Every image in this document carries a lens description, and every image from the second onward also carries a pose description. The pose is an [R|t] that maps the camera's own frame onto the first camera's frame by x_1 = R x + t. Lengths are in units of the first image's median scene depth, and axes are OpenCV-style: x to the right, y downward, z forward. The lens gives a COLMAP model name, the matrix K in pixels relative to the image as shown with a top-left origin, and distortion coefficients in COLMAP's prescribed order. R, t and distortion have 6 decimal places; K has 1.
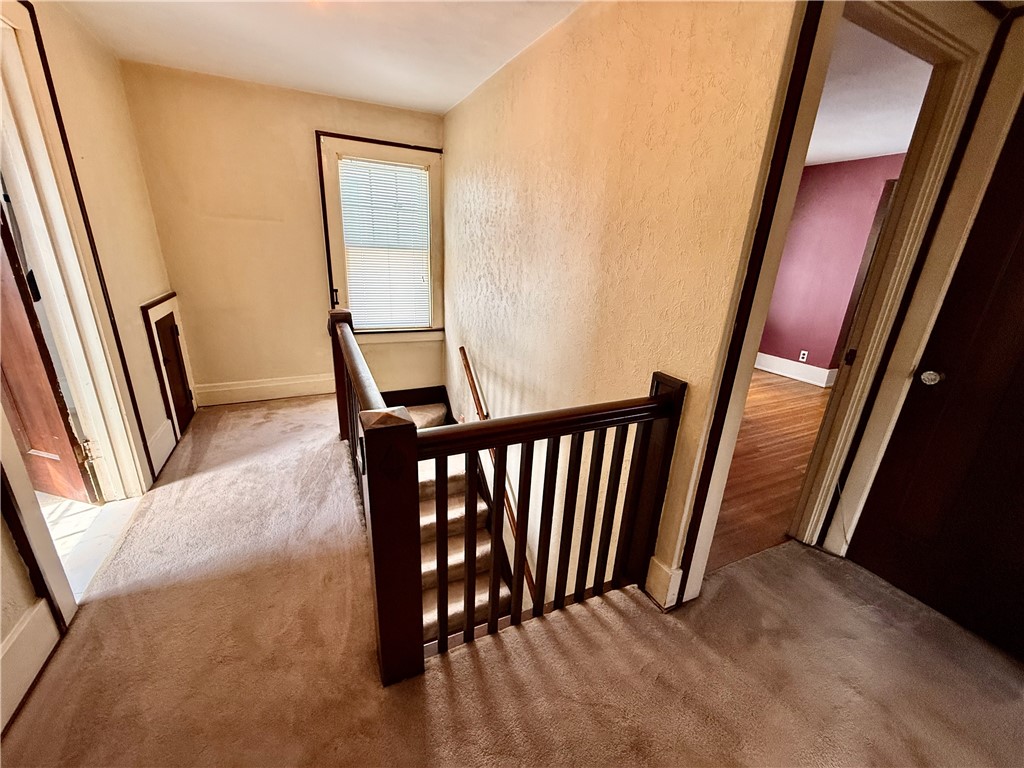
lens RADIAL K [[410.2, 0, 509.9], [0, 410.2, 383.2], [0, 0, 1]] dist [0.002590, 0.000582]
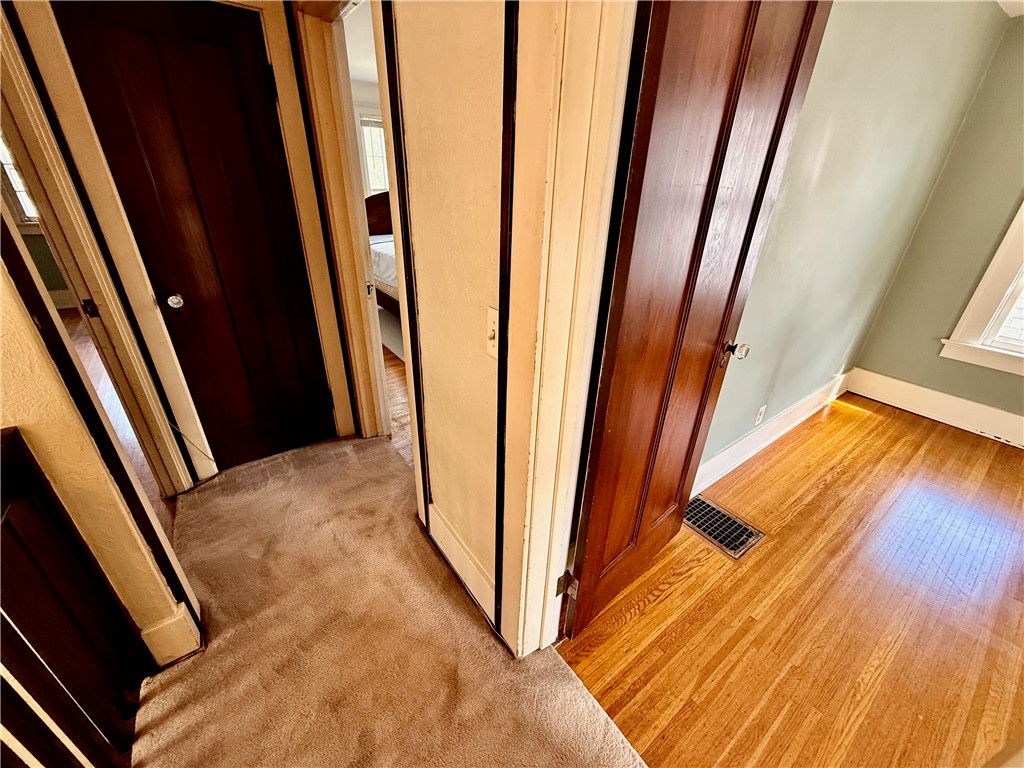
lens RADIAL K [[410.2, 0, 506.9], [0, 410.2, 384.2], [0, 0, 1]] dist [0.002590, 0.000582]
pose [[-0.166630, -0.487532, 0.857057, -0.196229], [0.288952, 0.806904, 0.515182, -0.147394], [-0.942731, 0.333493, 0.006418, 0.217659]]
